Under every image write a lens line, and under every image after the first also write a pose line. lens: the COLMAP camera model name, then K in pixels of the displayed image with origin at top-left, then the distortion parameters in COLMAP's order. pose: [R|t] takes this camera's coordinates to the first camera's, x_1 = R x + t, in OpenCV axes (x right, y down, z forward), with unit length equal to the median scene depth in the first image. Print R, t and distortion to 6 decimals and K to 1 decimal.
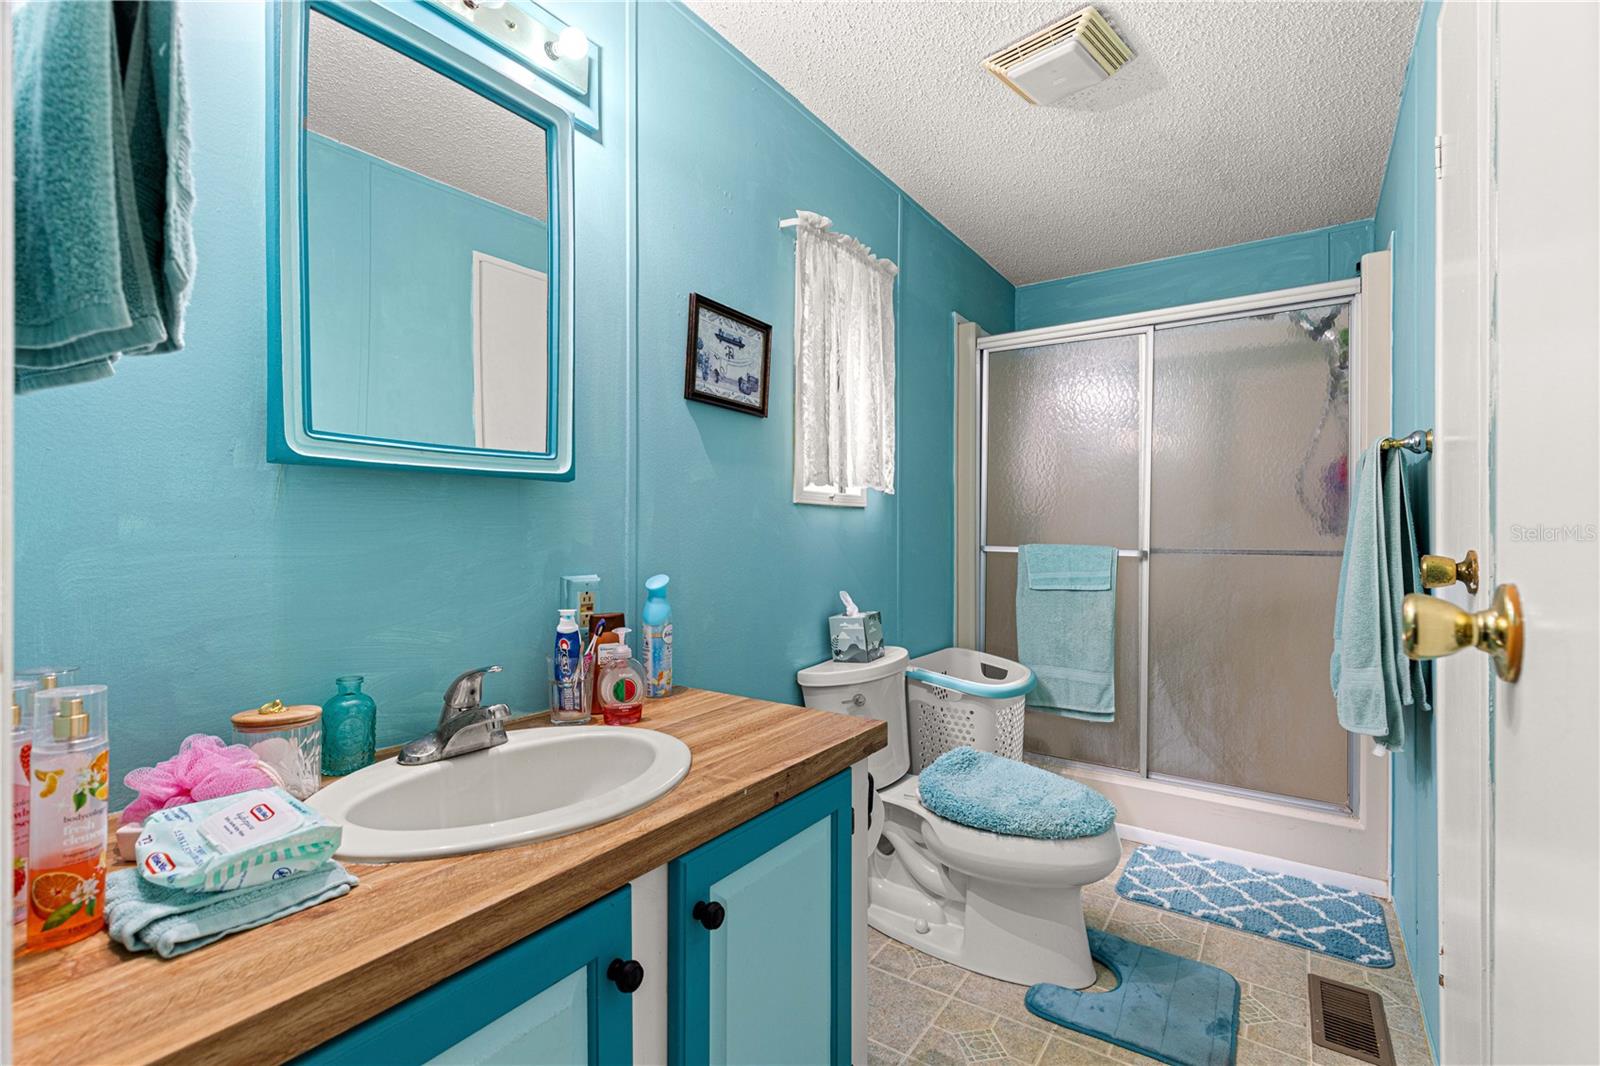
lens RADIAL K [[715.2, 0, 802.8], [0, 715.2, 543.7], [0, 0, 1]] dist [0.003034, 0.000013]
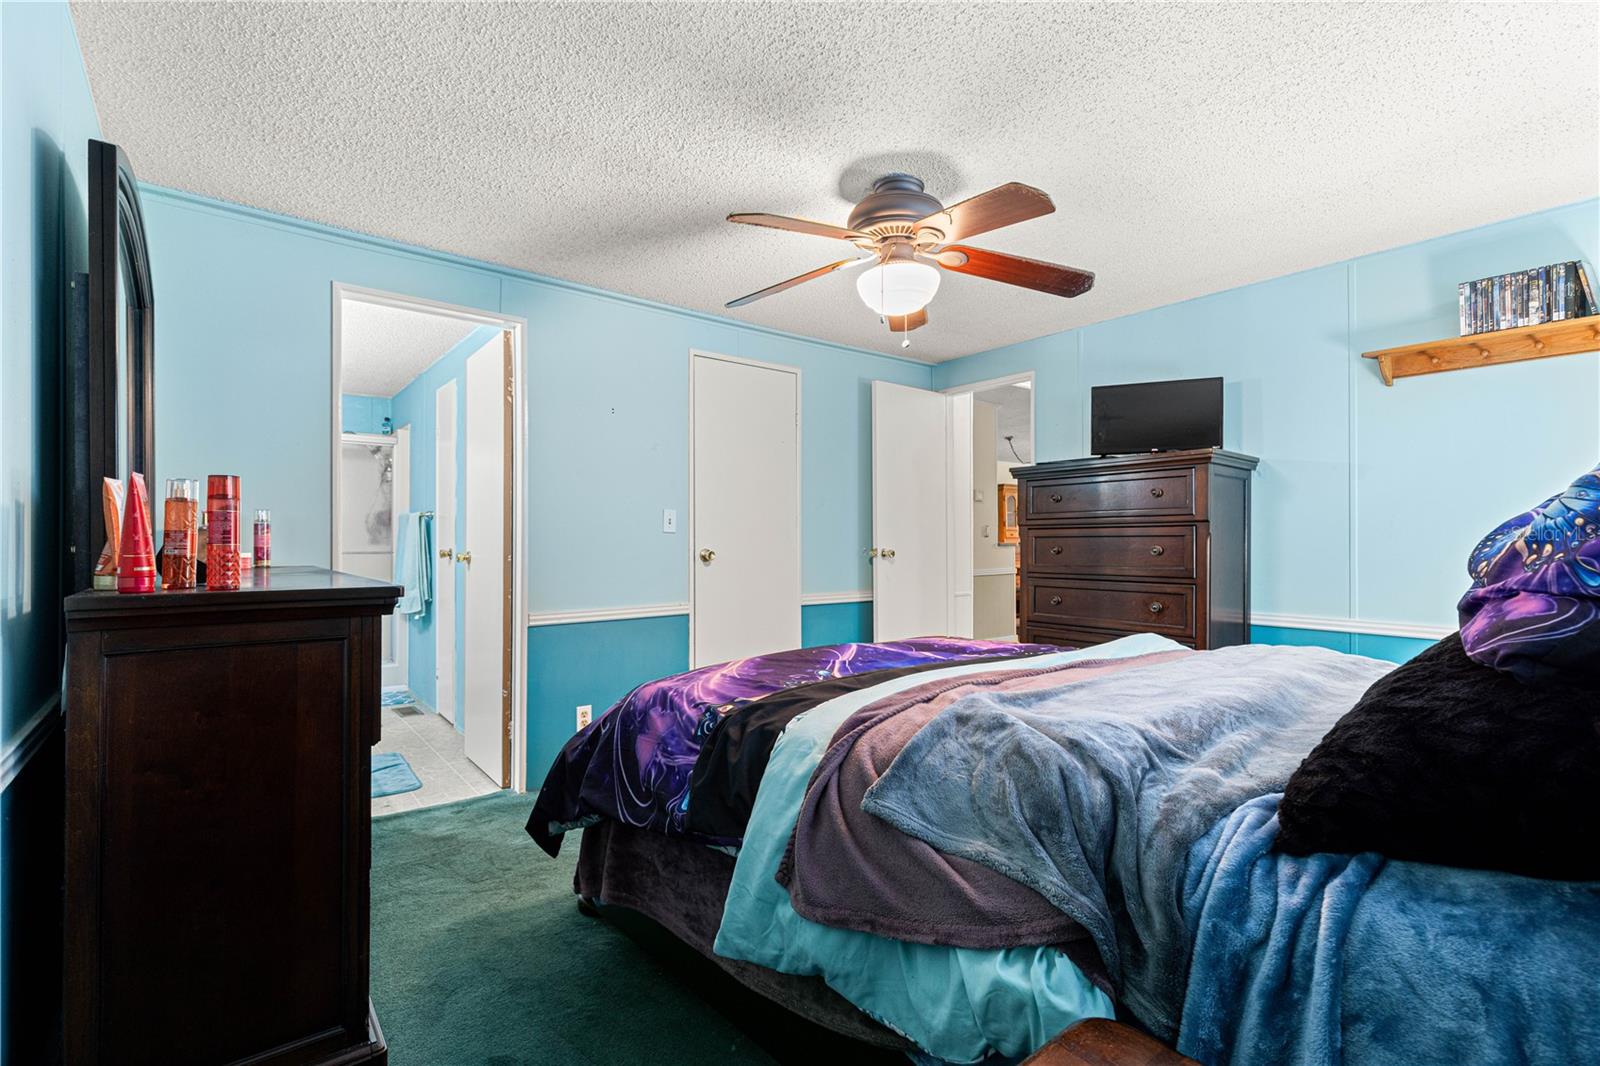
lens RADIAL K [[715.2, 0, 802.8], [0, 715.2, 543.7], [0, 0, 1]] dist [0.003034, 0.000013]
pose [[0.270929, 0.001369, 0.962598, -1.386485], [0.007384, 0.999967, -0.003501, 0.006087], [-0.962571, 0.008056, 0.270909, -1.150694]]
